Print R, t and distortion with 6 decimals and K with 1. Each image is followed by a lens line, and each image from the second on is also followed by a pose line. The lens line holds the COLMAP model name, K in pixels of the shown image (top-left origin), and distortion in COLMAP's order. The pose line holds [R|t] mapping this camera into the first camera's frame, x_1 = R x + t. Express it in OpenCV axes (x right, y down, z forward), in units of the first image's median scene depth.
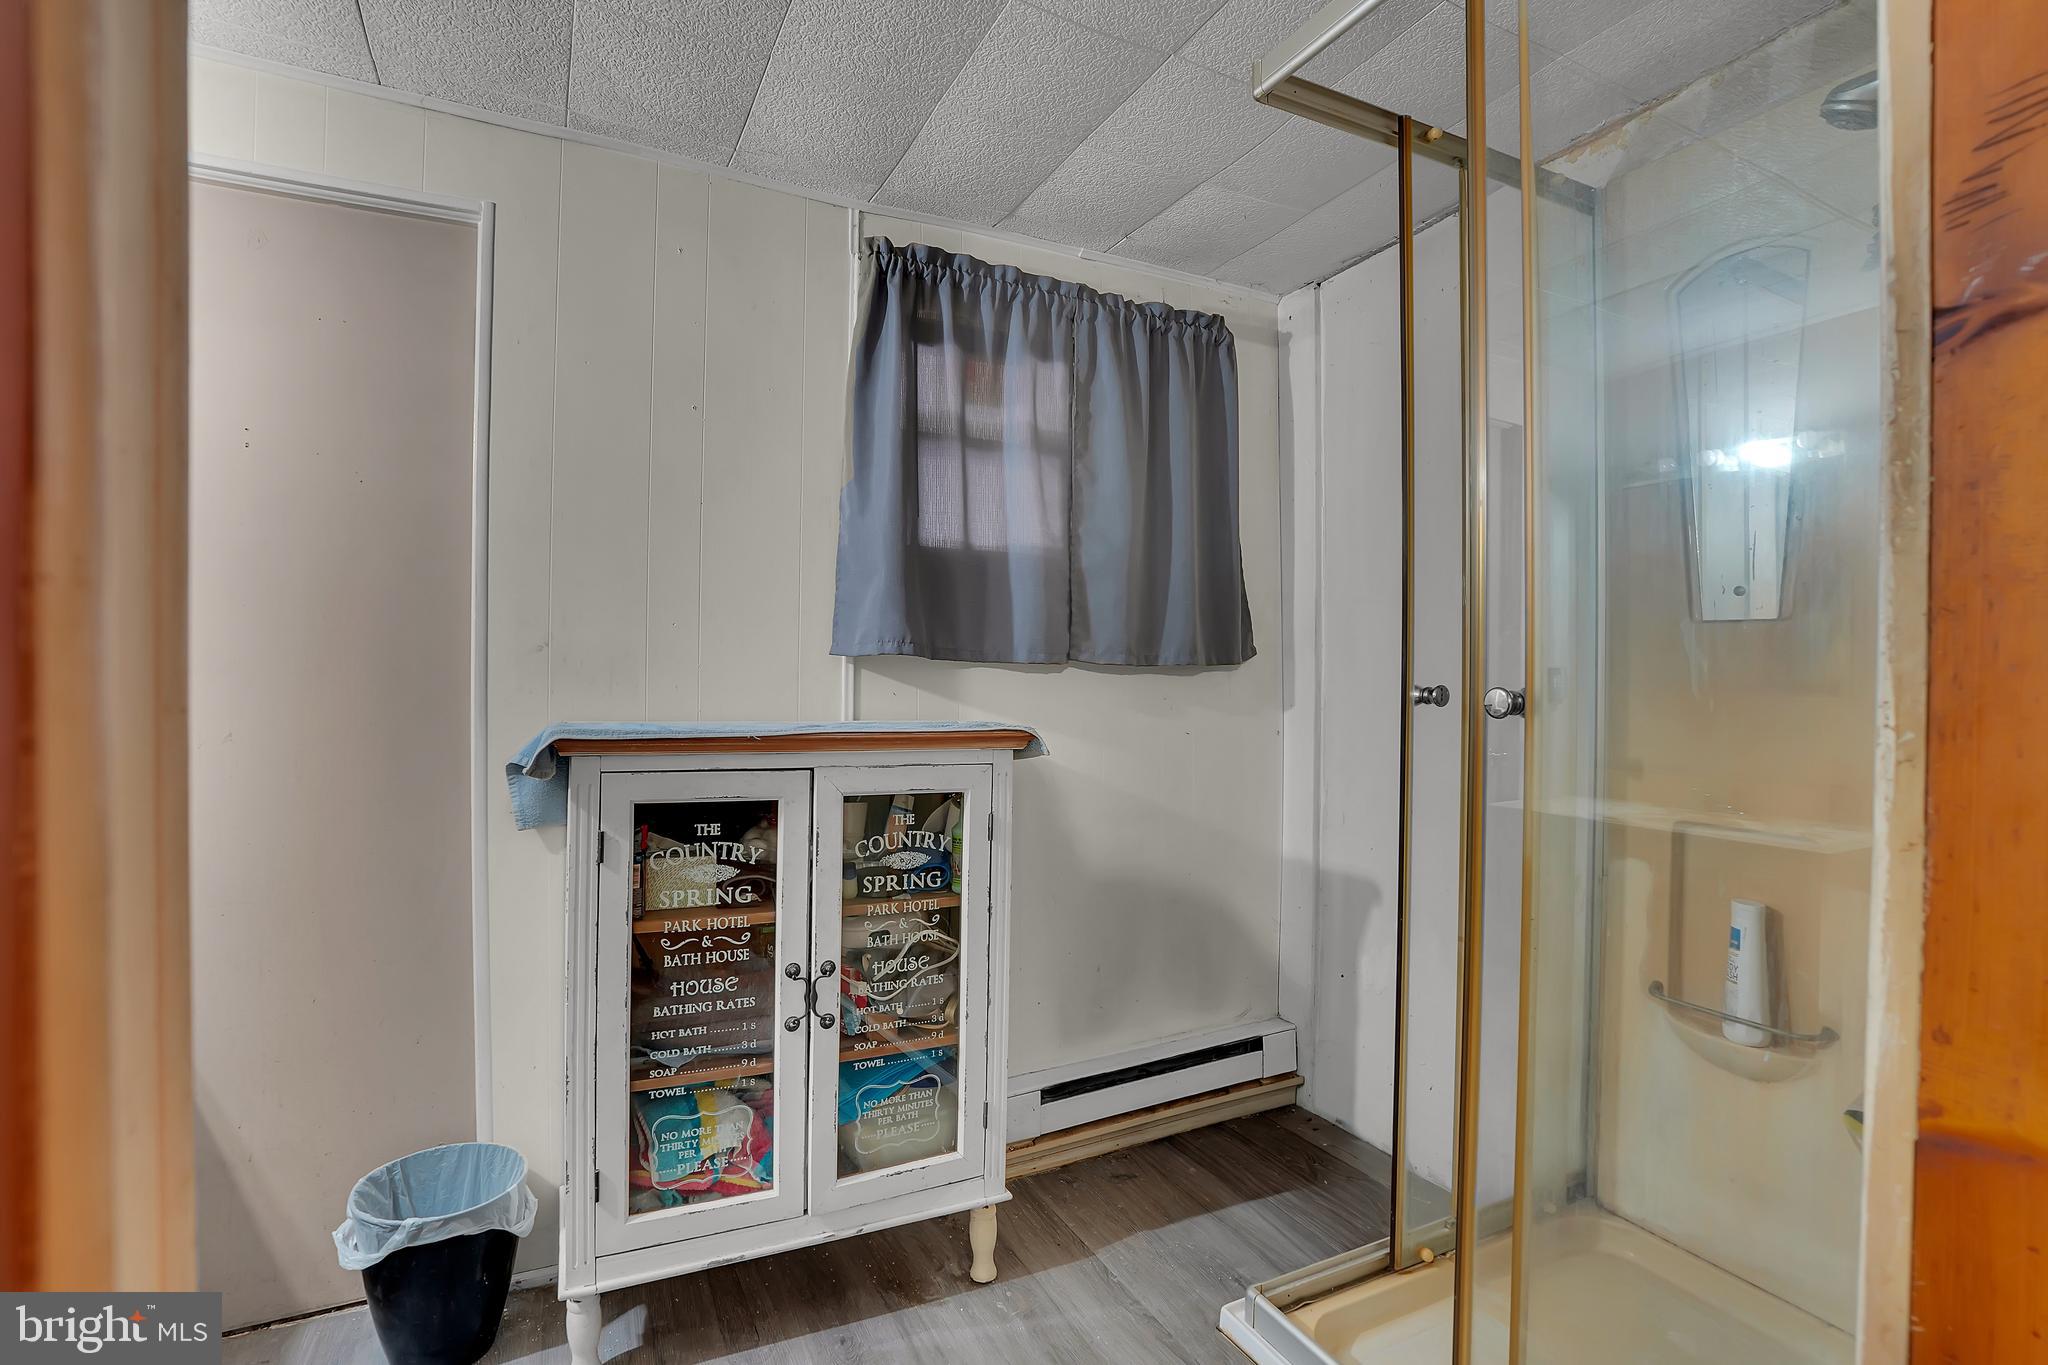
lens RADIAL K [[952.6, 0, 1017.3], [0, 952.6, 686.6], [0, 0, 1]] dist [-0.059668, 0.018916]
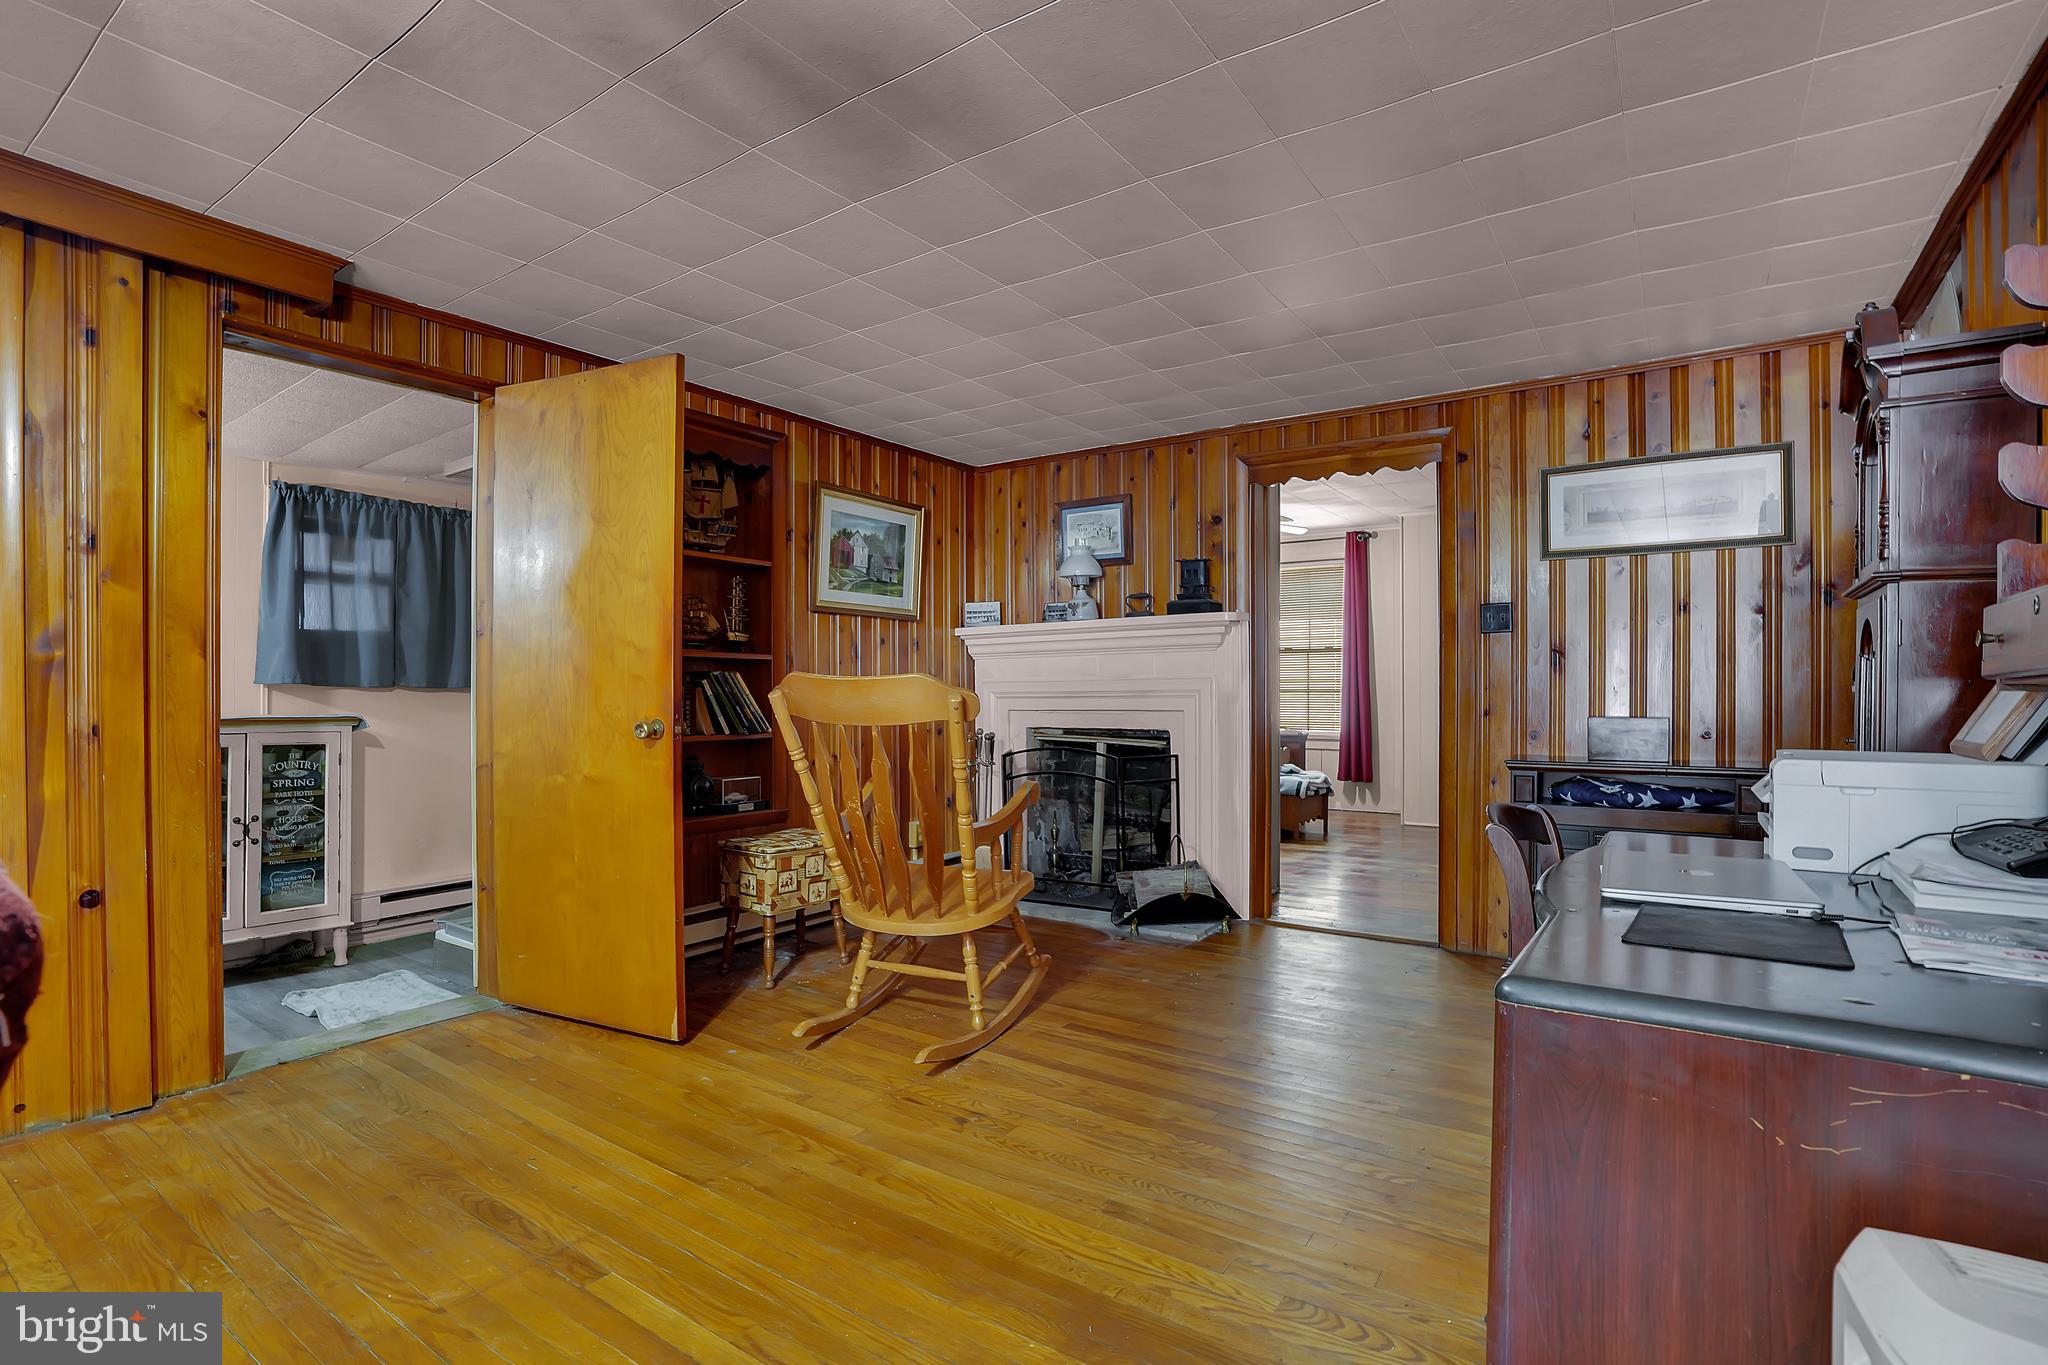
lens RADIAL K [[952.6, 0, 1017.3], [0, 952.6, 686.6], [0, 0, 1]] dist [-0.059668, 0.018916]
pose [[0.865901, -0.005779, 0.500183, 0.241998], [0.013790, 0.999829, -0.012321, 0.020642], [-0.500026, 0.017566, 0.865832, -1.580635]]
